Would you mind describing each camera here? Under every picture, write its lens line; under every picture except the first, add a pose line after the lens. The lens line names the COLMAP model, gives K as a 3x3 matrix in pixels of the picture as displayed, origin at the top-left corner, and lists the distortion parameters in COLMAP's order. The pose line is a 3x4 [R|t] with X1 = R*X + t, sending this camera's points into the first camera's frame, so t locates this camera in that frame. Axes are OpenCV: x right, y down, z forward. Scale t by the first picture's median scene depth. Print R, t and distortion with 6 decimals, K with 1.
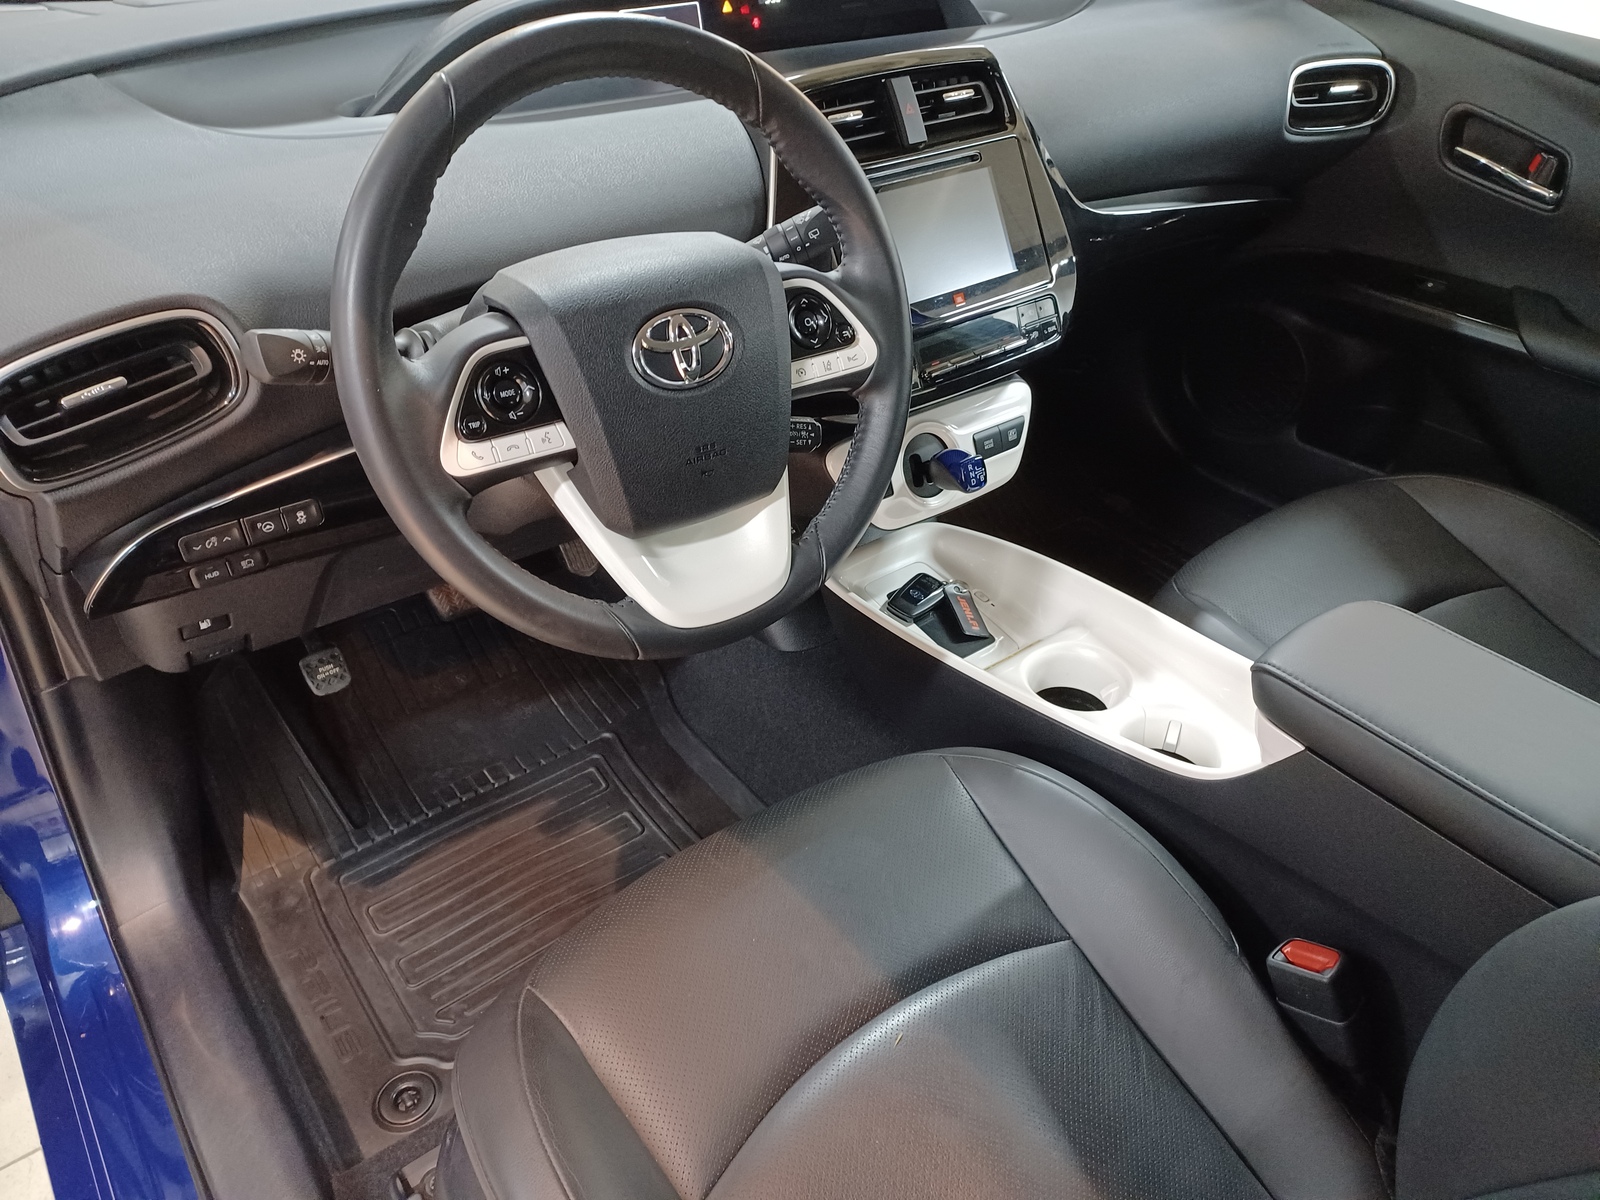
lens RADIAL K [[1098.6, 0, 800.0], [0, 1098.6, 600.0], [0, 0, 1]] dist [0.001443, -0.000405]
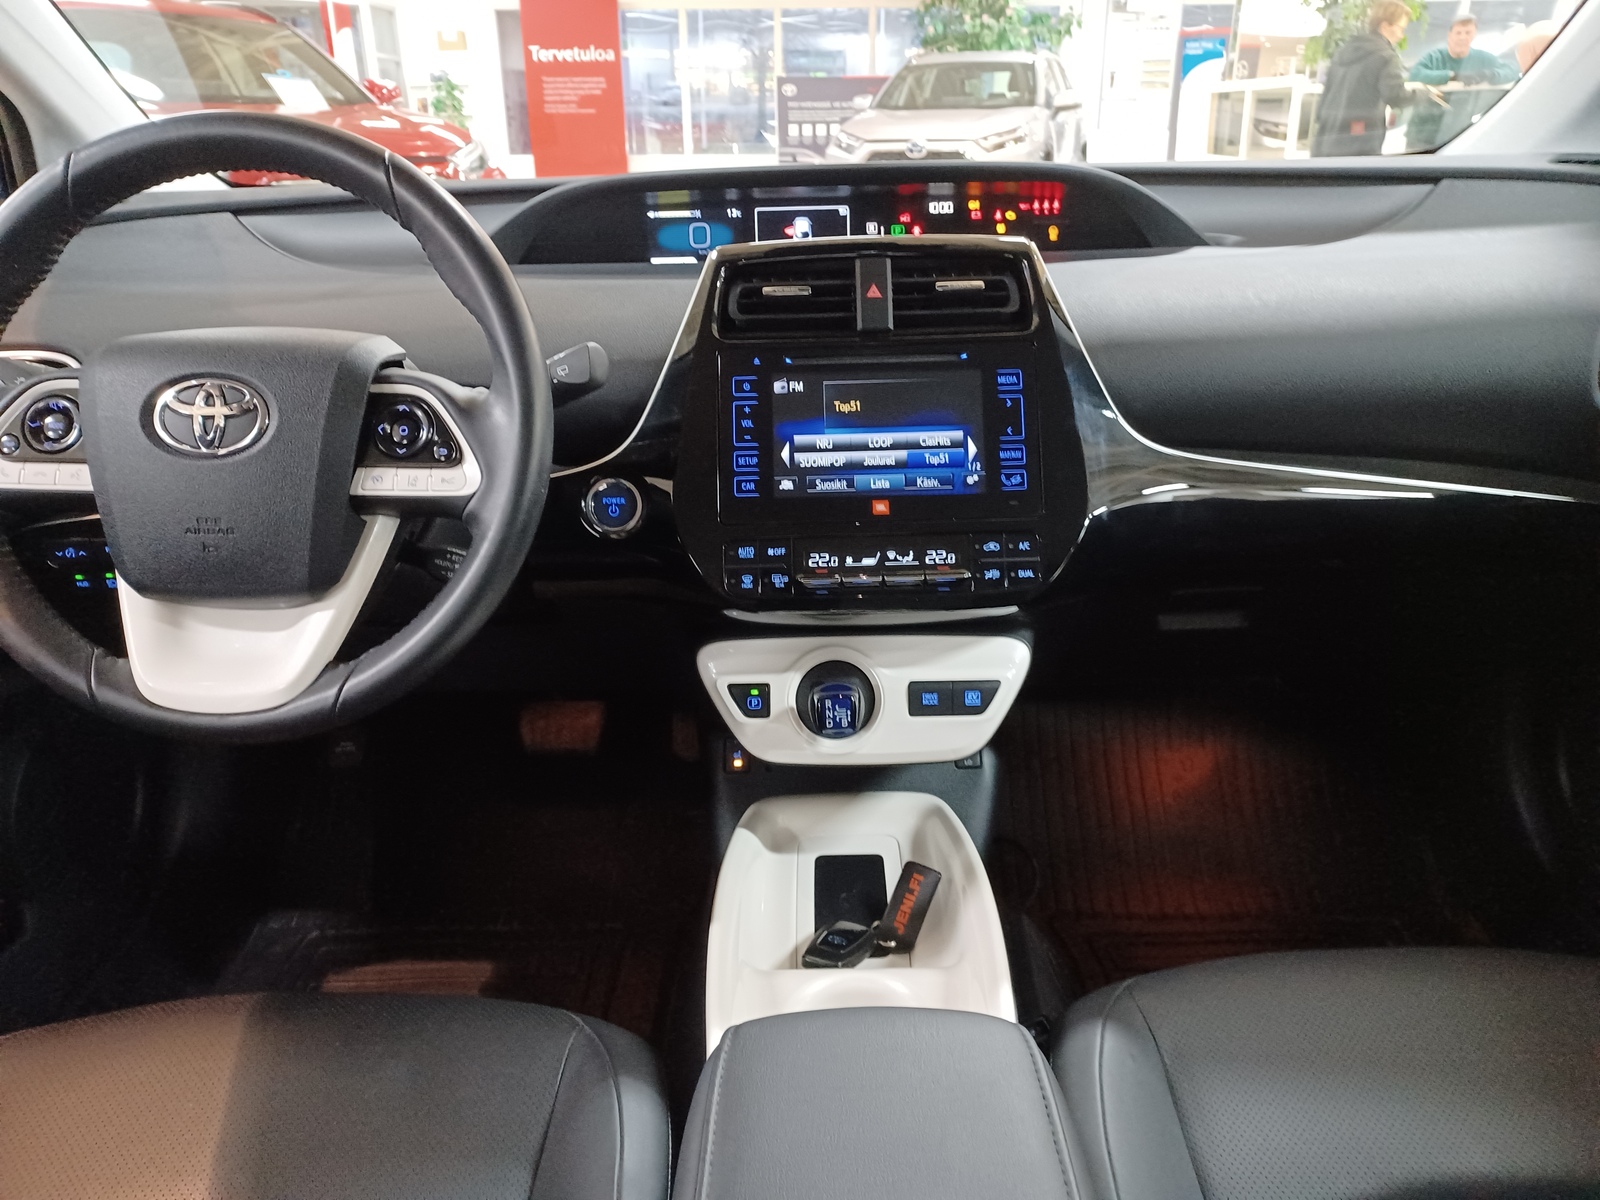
lens RADIAL K [[1098.6, 0, 800.0], [0, 1098.6, 600.0], [0, 0, 1]] dist [0.001443, -0.000405]
pose [[0.789575, 0.204008, -0.578750, 0.570689], [-0.339449, 0.930891, -0.134966, -0.075307], [0.511219, 0.303022, 0.804259, 0.323389]]
